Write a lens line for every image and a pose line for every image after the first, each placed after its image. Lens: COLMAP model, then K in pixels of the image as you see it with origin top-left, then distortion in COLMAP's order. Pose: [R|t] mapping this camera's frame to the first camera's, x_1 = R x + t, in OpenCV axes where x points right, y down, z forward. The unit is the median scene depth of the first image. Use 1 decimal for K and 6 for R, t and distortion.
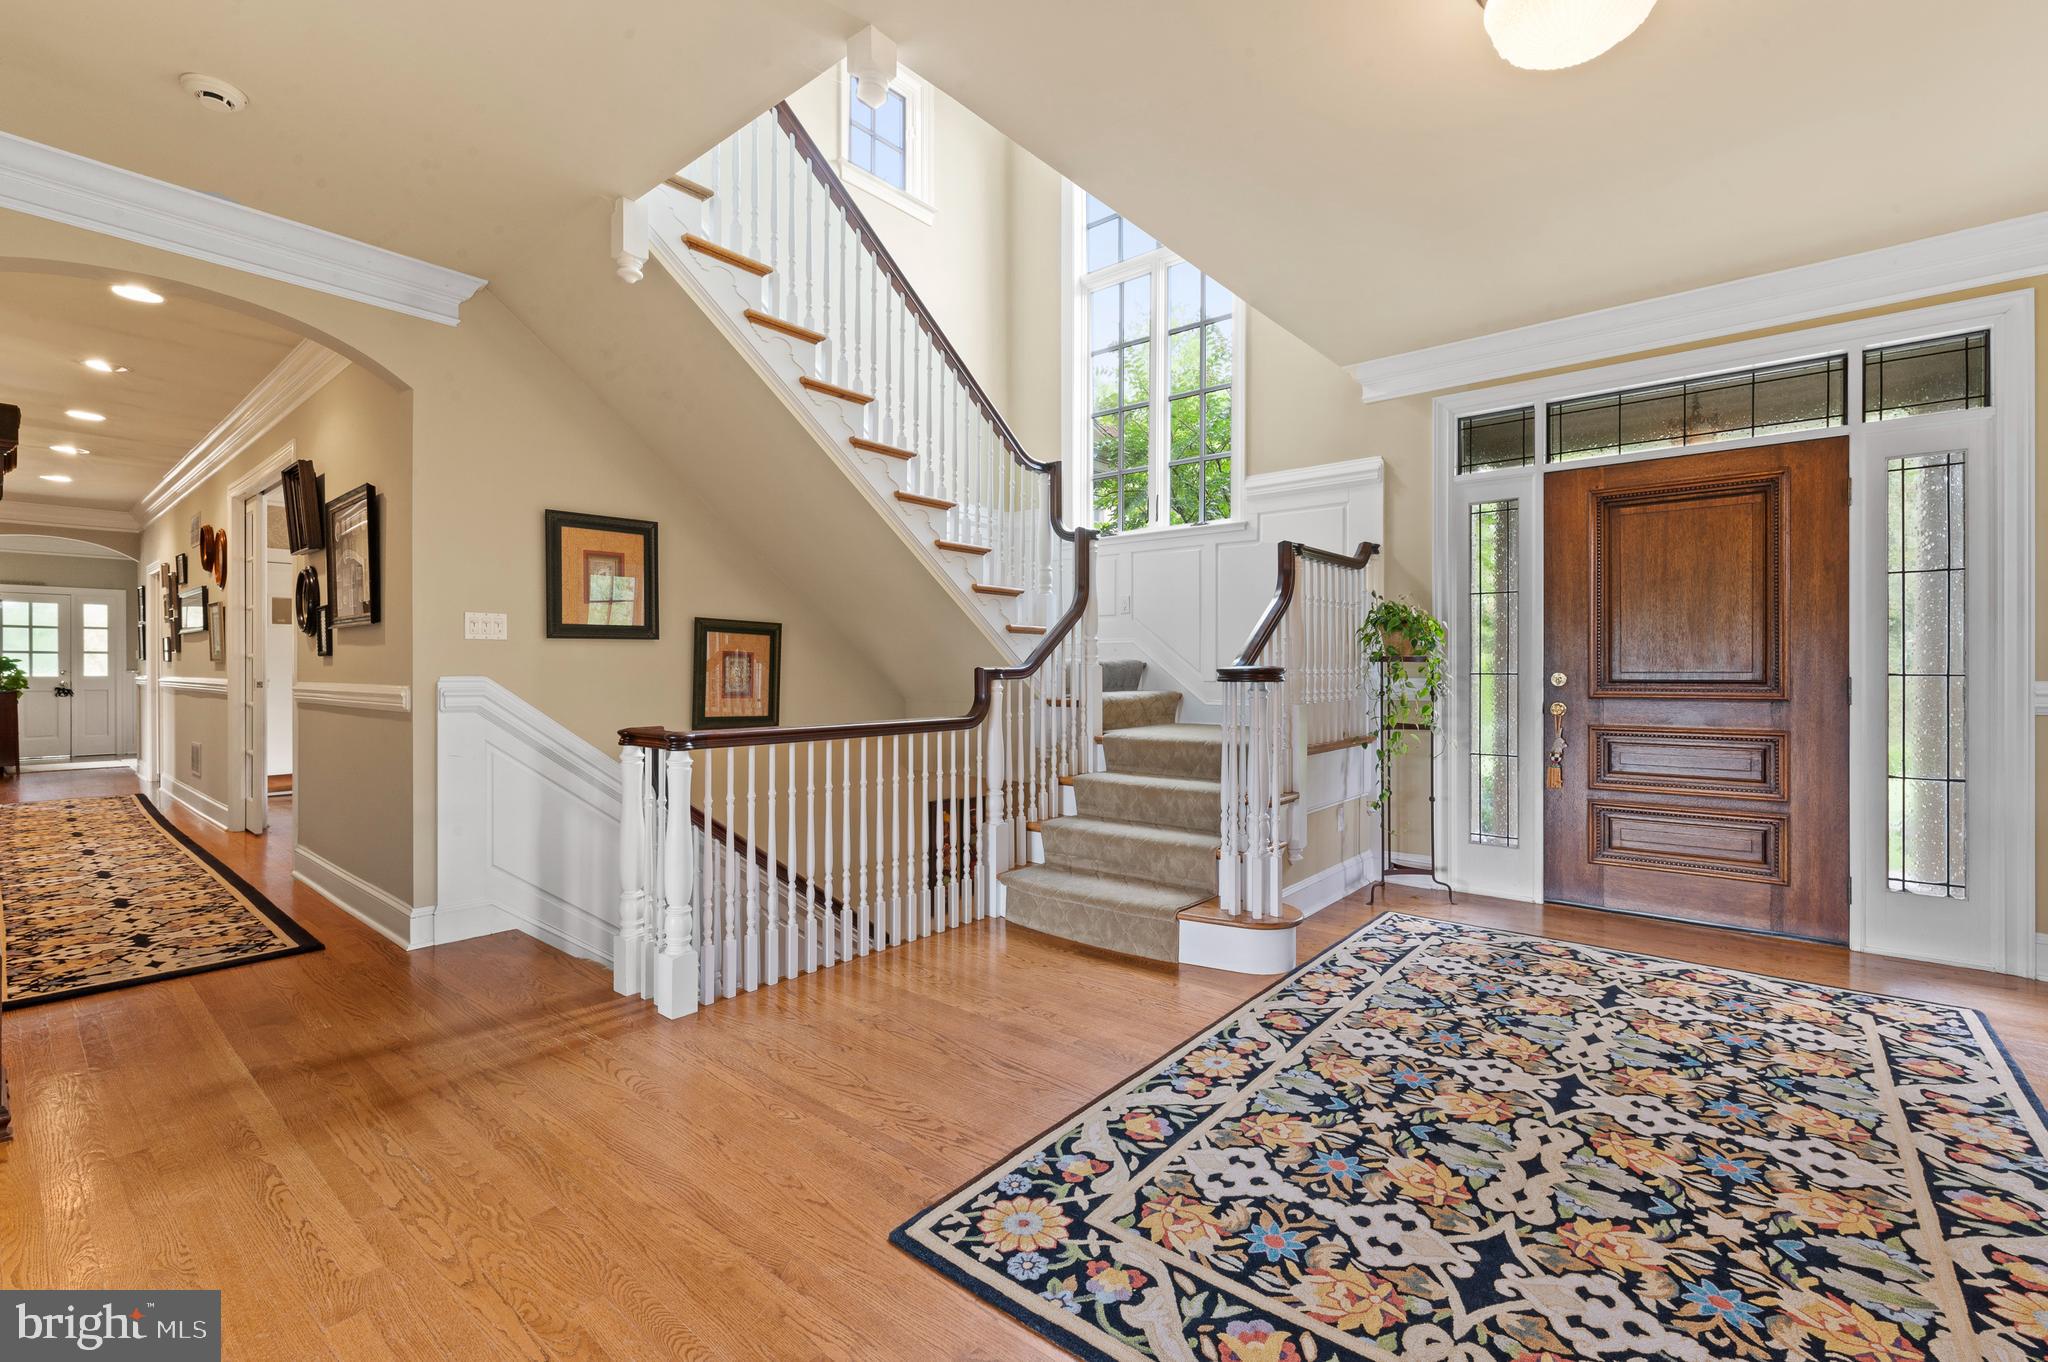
lens RADIAL K [[890.3, 0, 1028.4], [0, 890.3, 676.1], [0, 0, 1]] dist [-0.000559, 0.000949]
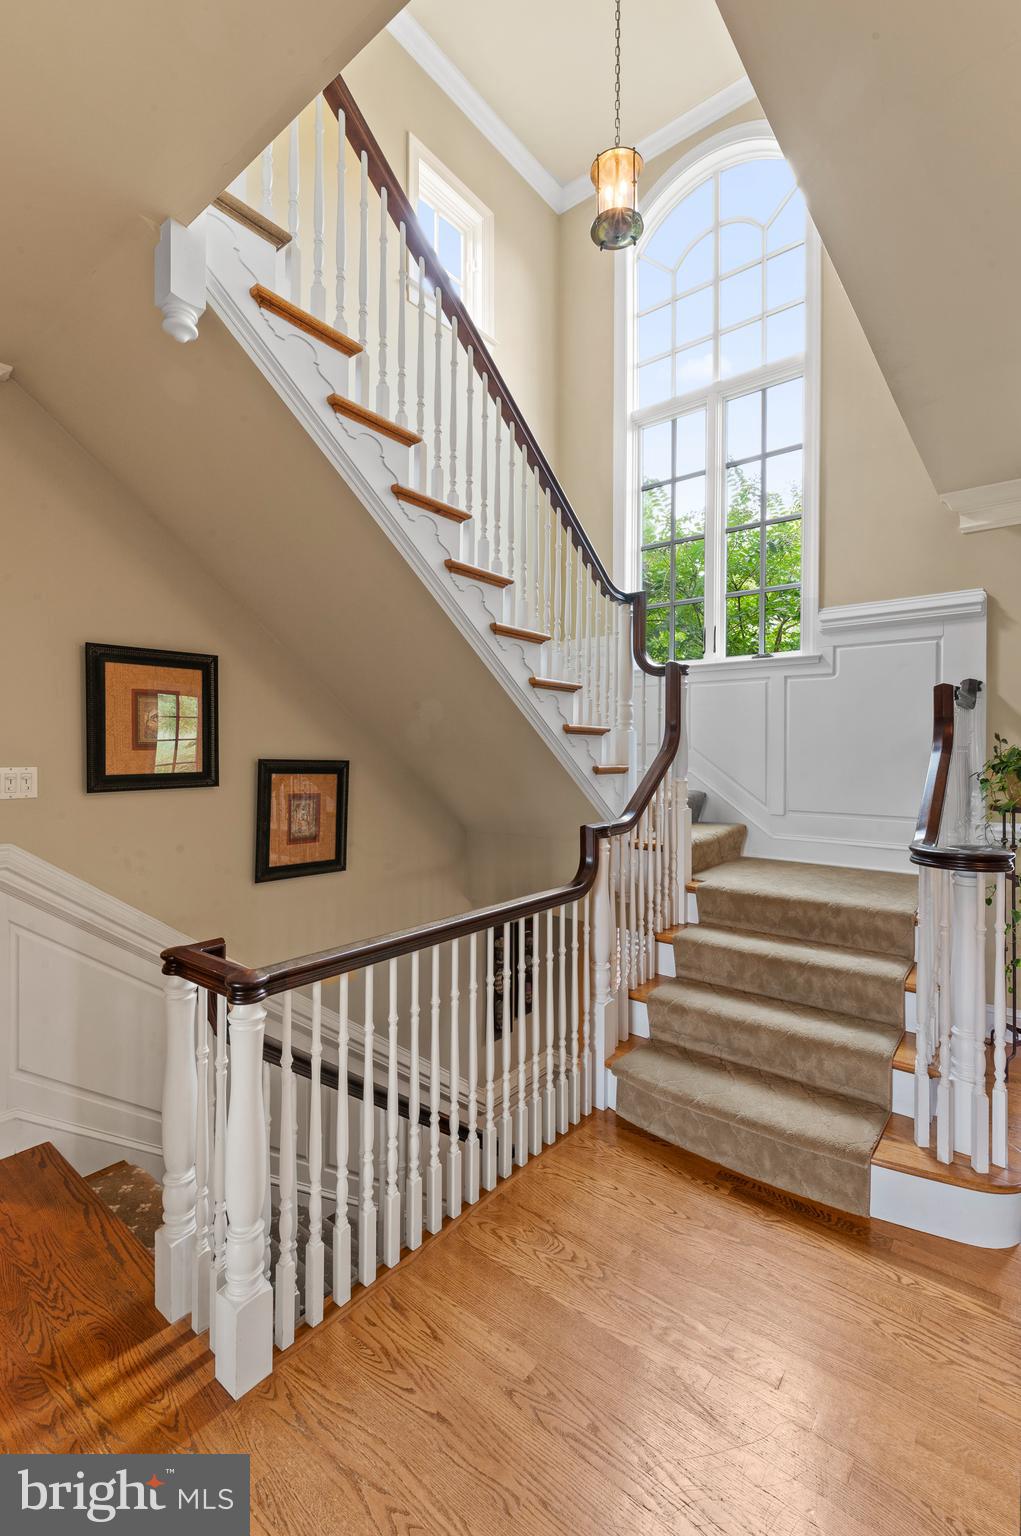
lens RADIAL K [[667.7, 0, 506.5], [0, 667.7, 760.6], [0, 0, 1]] dist [-0.000559, 0.000949]
pose [[0.999920, 0.004631, 0.011744, -0.141815], [-0.004695, 0.999974, 0.005462, -0.076421], [-0.011718, -0.005516, 0.999916, 0.343936]]
